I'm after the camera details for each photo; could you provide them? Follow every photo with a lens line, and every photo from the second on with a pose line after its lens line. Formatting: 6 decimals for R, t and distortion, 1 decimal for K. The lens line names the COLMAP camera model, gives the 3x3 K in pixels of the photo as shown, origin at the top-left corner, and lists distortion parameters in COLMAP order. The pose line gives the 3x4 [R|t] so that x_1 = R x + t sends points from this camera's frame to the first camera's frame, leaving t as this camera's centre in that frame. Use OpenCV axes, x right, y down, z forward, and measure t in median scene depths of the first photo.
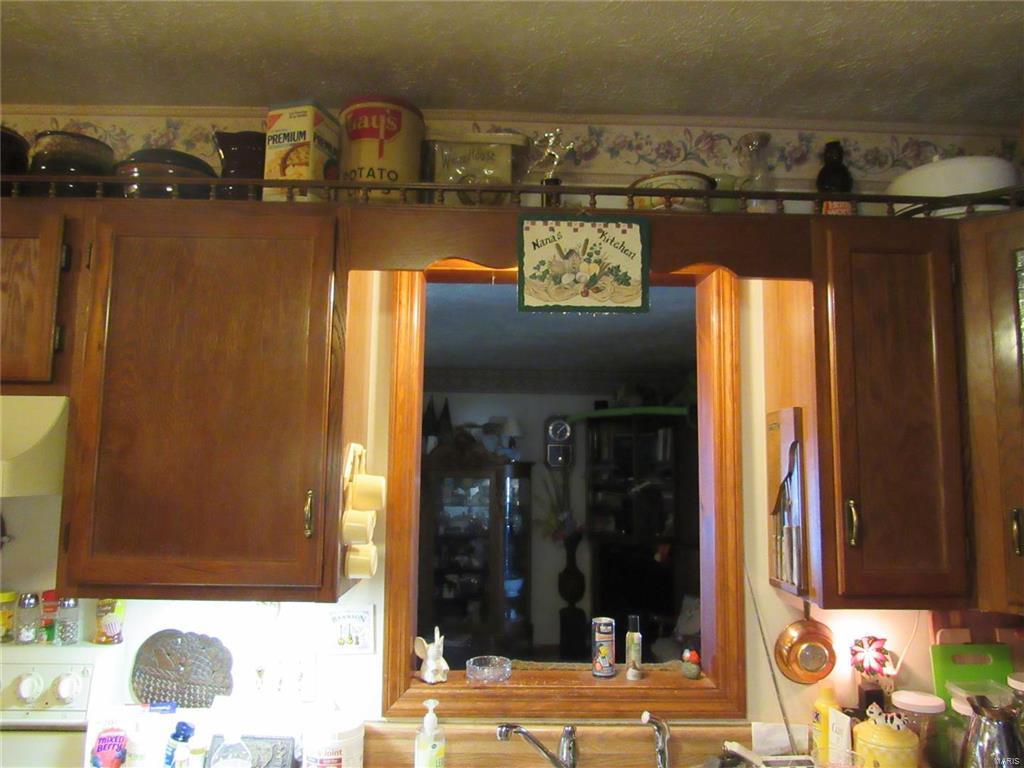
lens RADIAL K [[718.9, 0, 508.0], [0, 718.9, 386.1], [0, 0, 1]] dist [-0.028866, -0.004564]
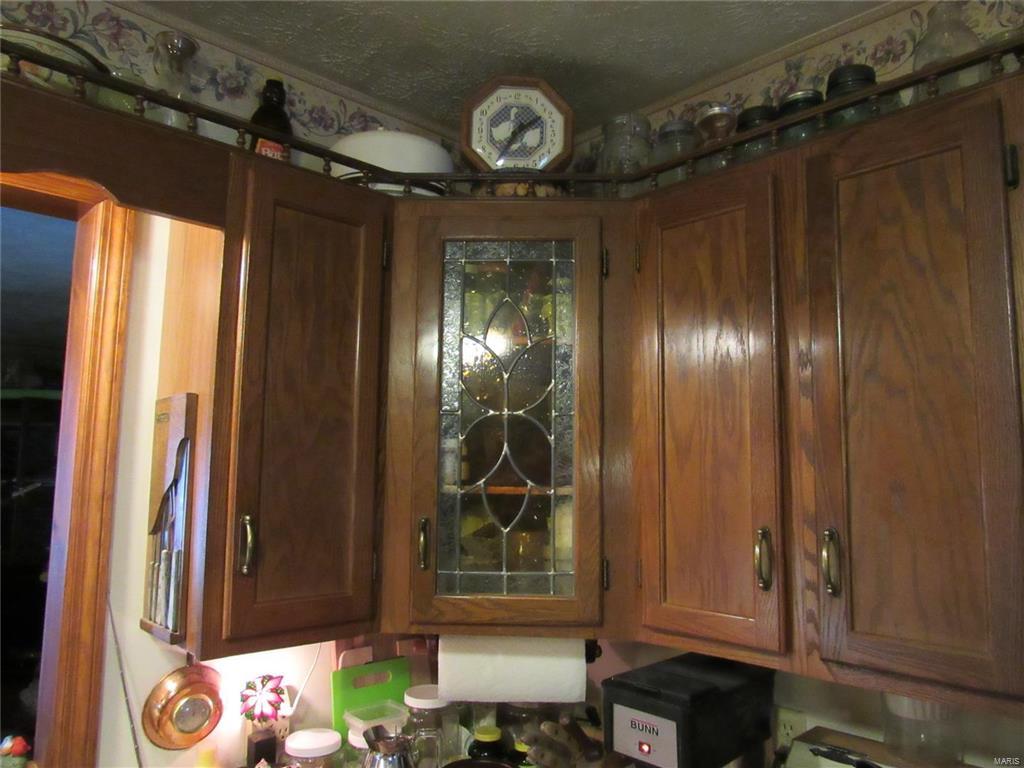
lens RADIAL K [[731.2, 0, 509.0], [0, 731.2, 384.9], [0, 0, 1]] dist [-0.029771, 0.007702]
pose [[0.741639, 0.072360, 0.666885, 0.129426], [-0.075873, 0.996834, -0.023783, 0.012653], [-0.666494, -0.032960, 0.744781, 0.187402]]
